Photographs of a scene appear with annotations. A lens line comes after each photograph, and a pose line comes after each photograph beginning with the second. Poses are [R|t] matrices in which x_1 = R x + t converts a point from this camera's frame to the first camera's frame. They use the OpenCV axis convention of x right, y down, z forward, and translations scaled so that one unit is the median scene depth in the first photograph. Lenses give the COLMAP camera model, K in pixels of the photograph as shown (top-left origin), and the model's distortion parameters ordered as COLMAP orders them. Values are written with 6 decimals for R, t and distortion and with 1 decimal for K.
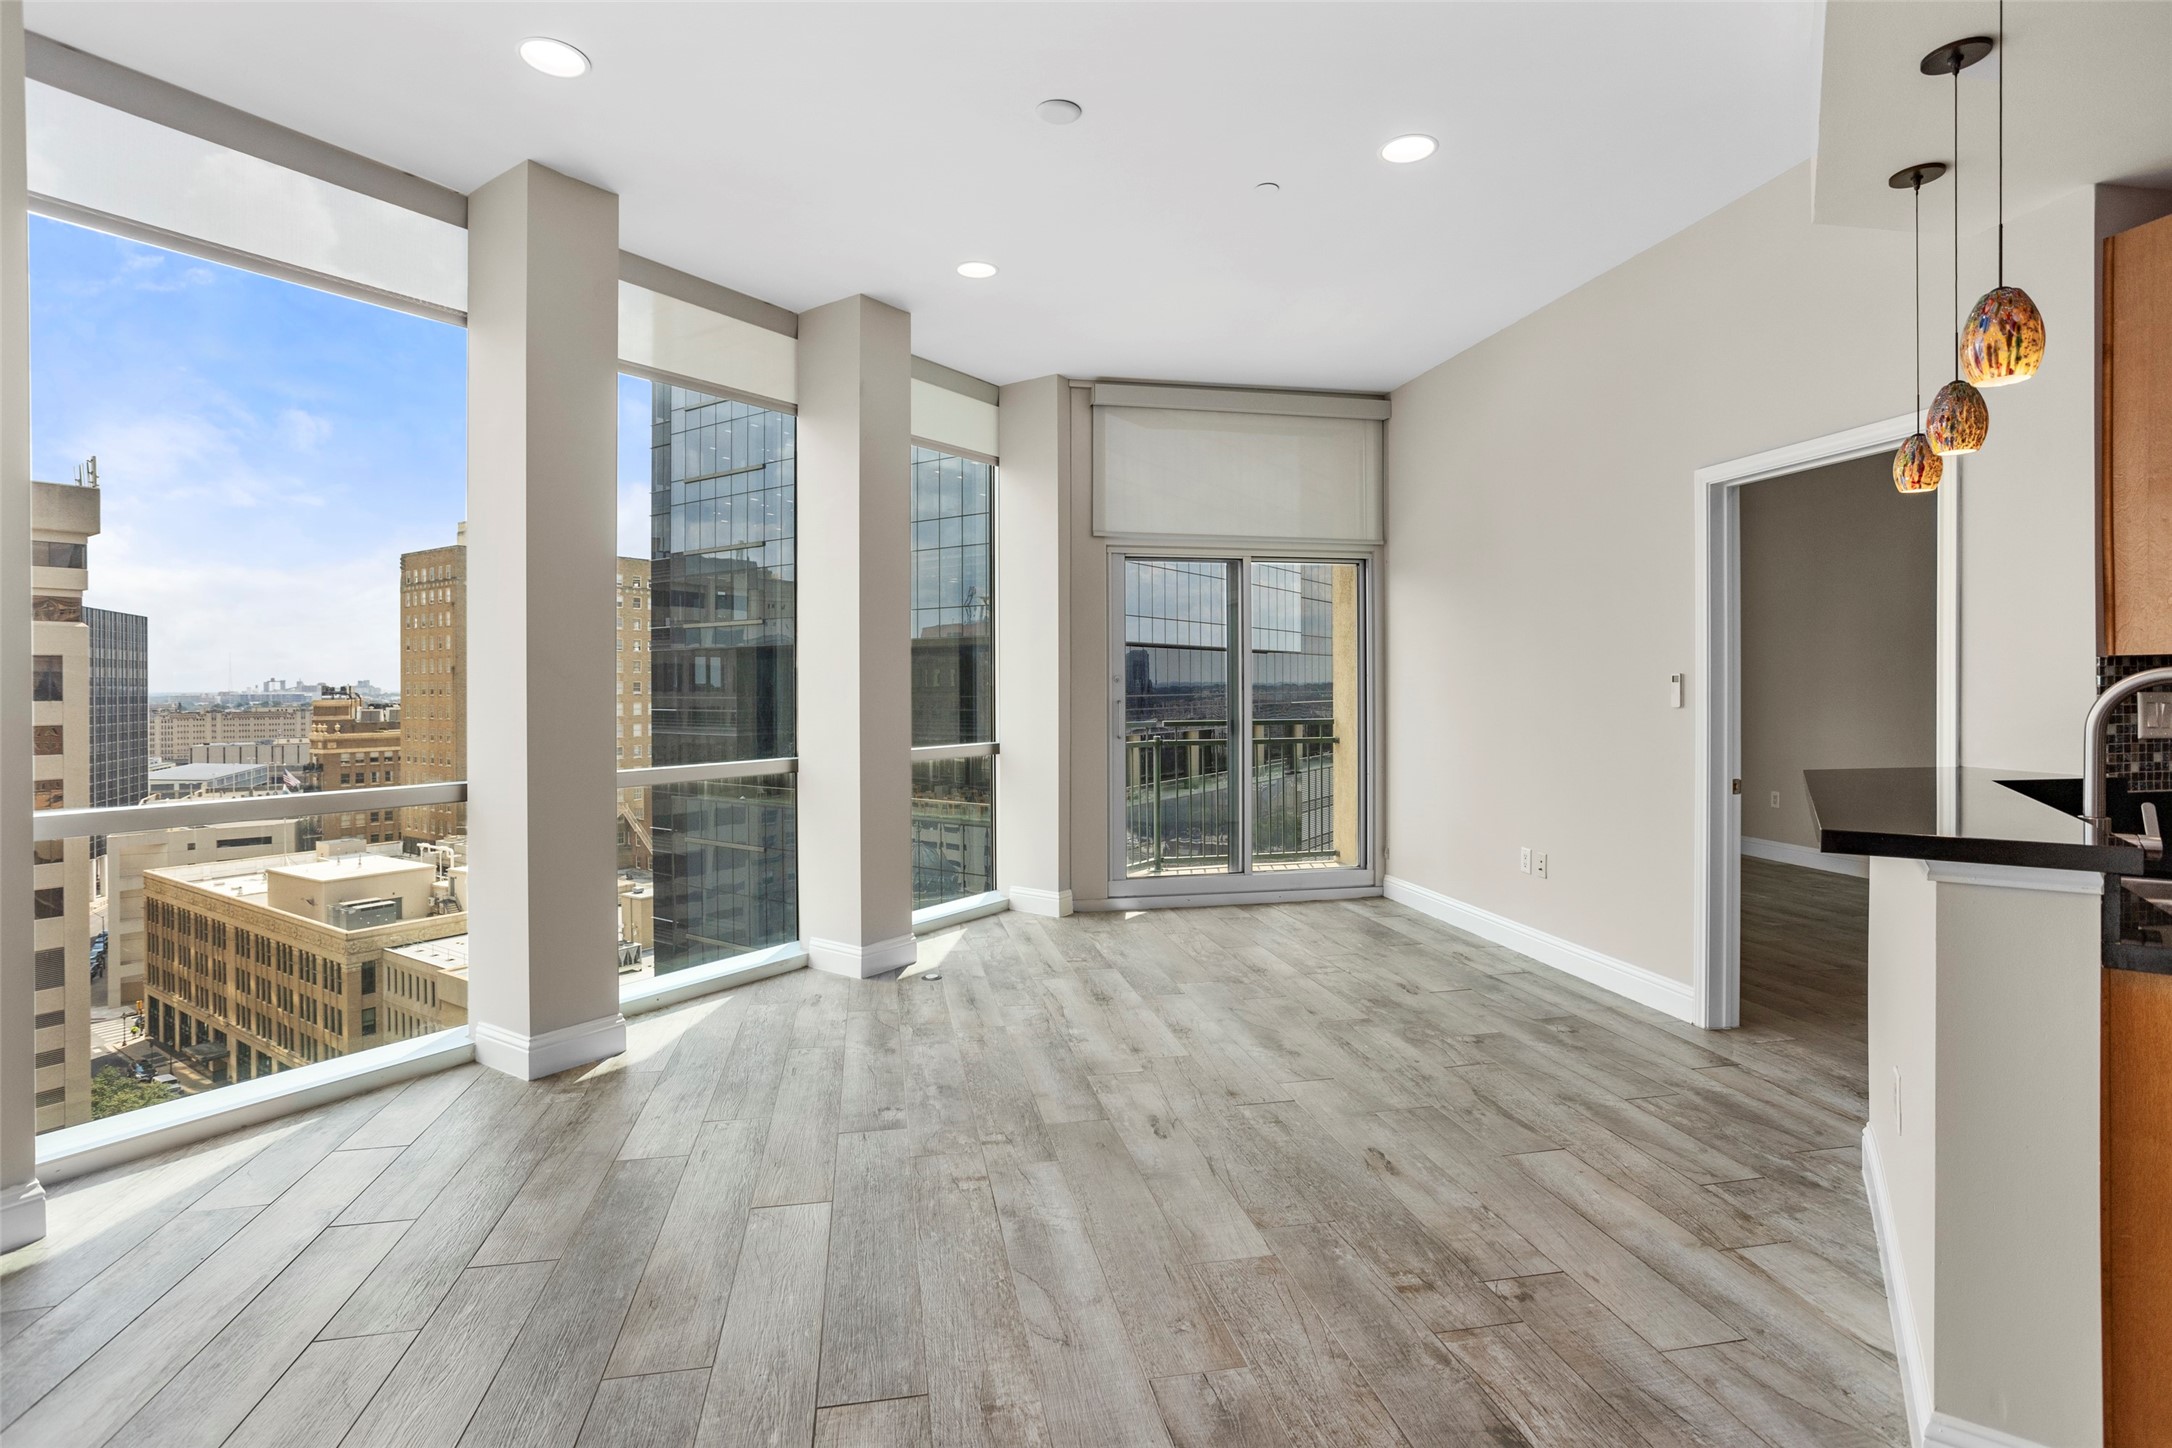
lens RADIAL K [[1044.4, 0, 1062.6], [0, 1044.4, 688.7], [0, 0, 1]] dist [-0.033225, 0.003575]
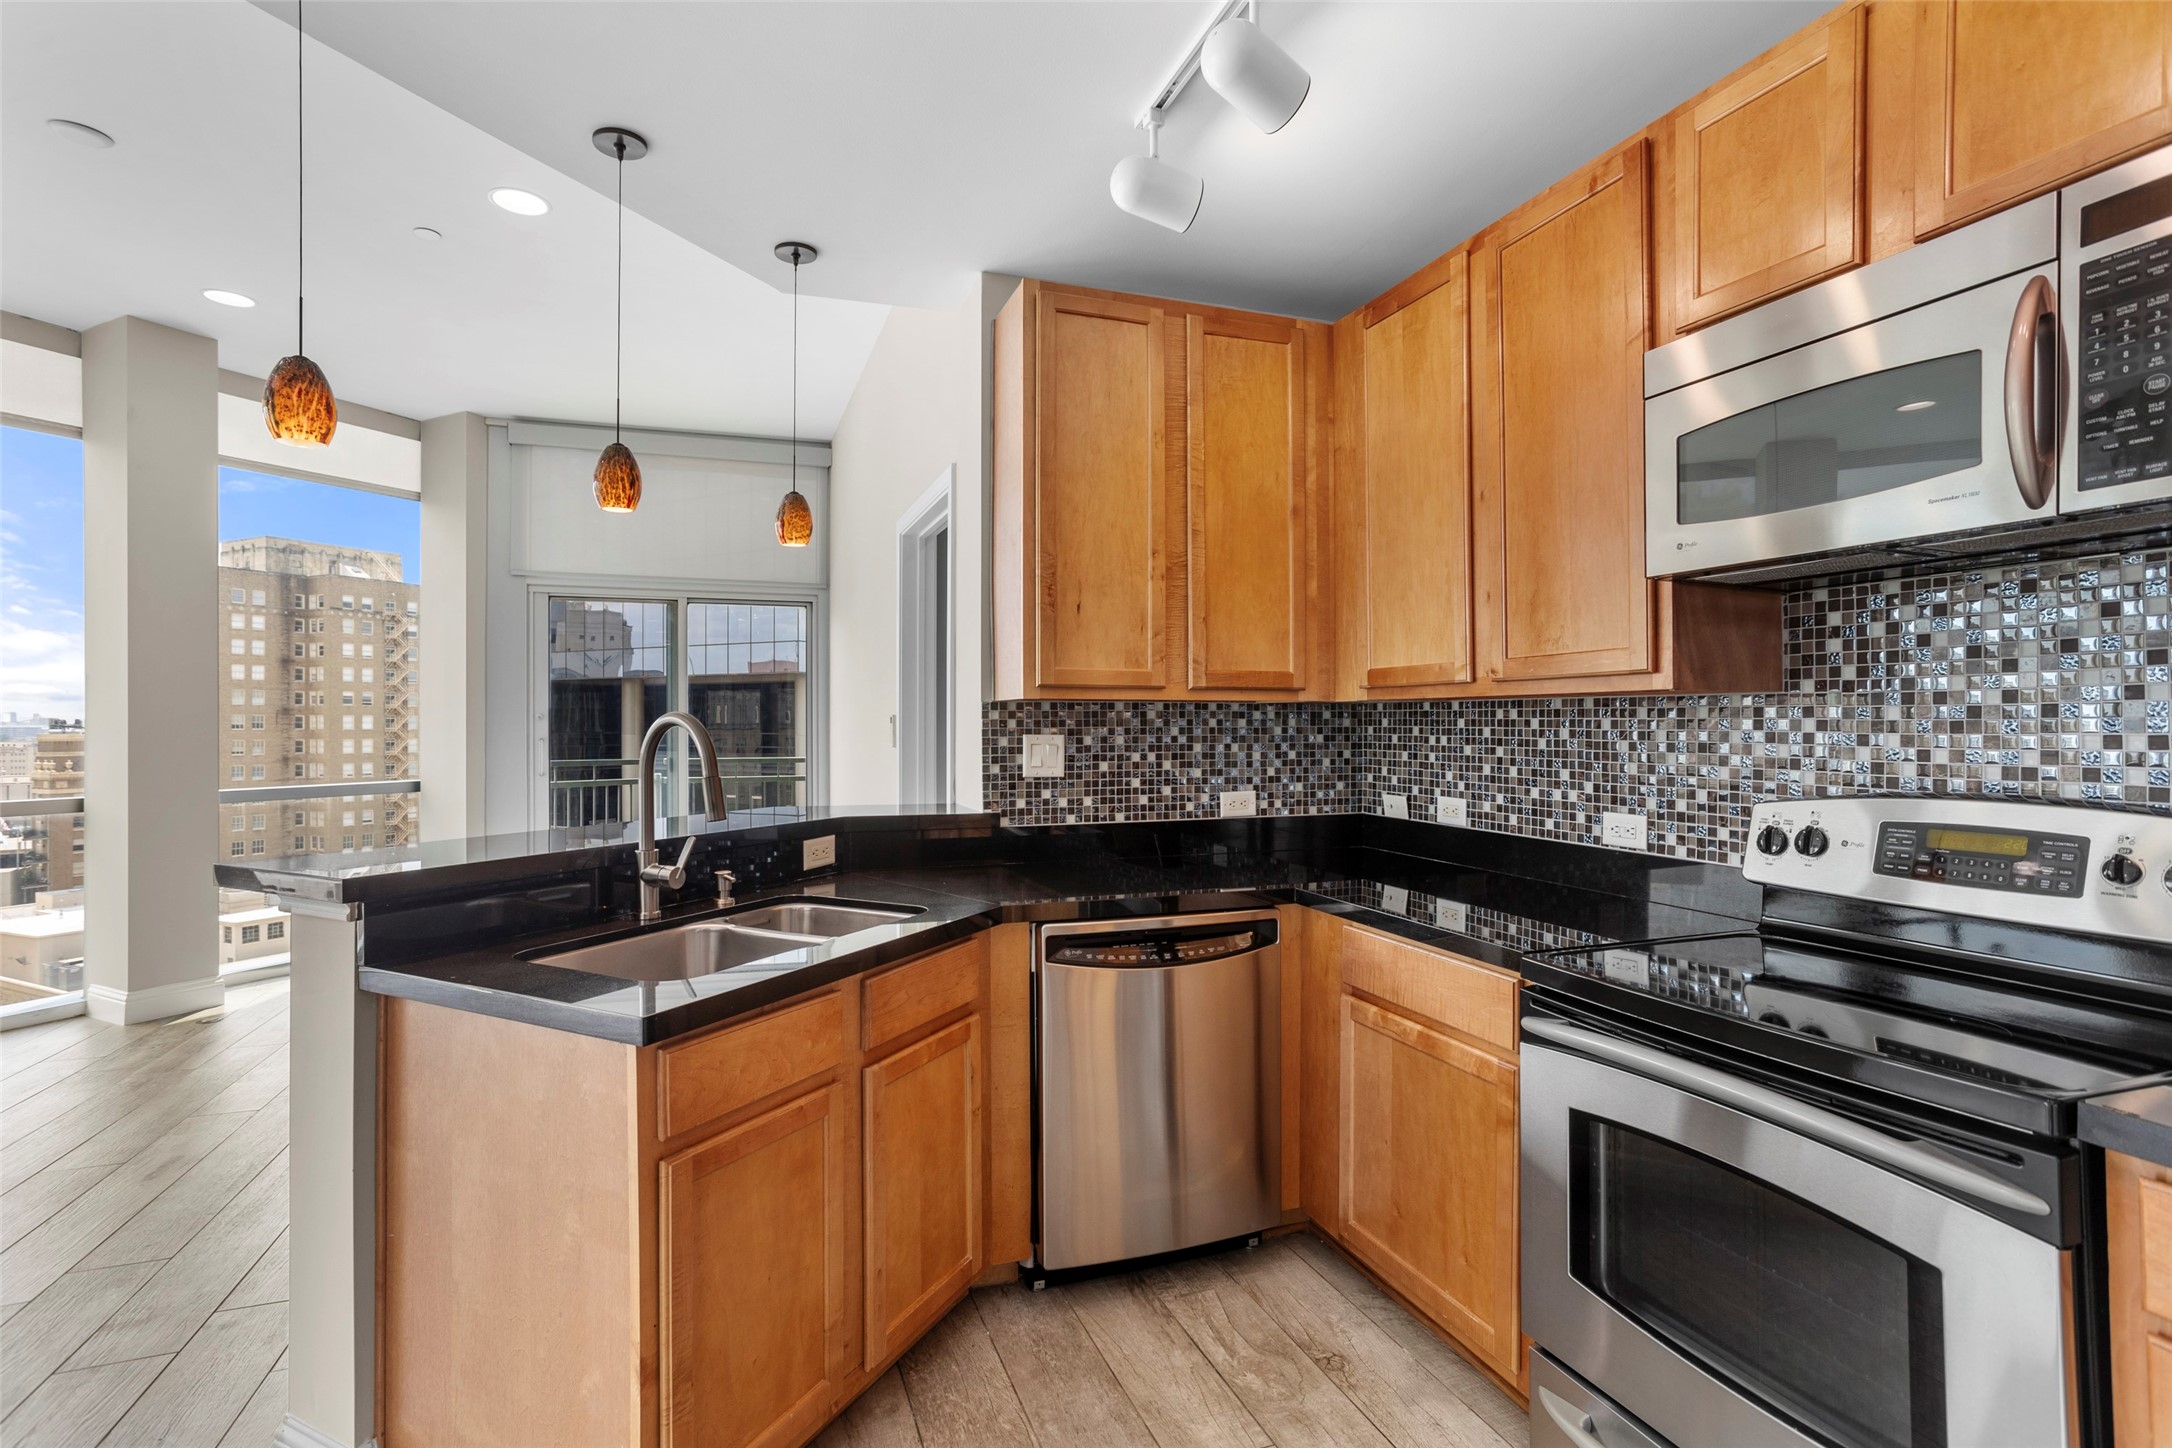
lens RADIAL K [[1036.8, 0, 1054.4], [0, 1036.8, 724.3], [0, 0, 1]] dist [-0.044970, 0.025266]
pose [[0.989749, 0.004961, 0.142732, 0.400707], [-0.004753, 0.999987, -0.001794, -0.002539], [-0.142739, 0.001097, 0.989760, -0.049792]]
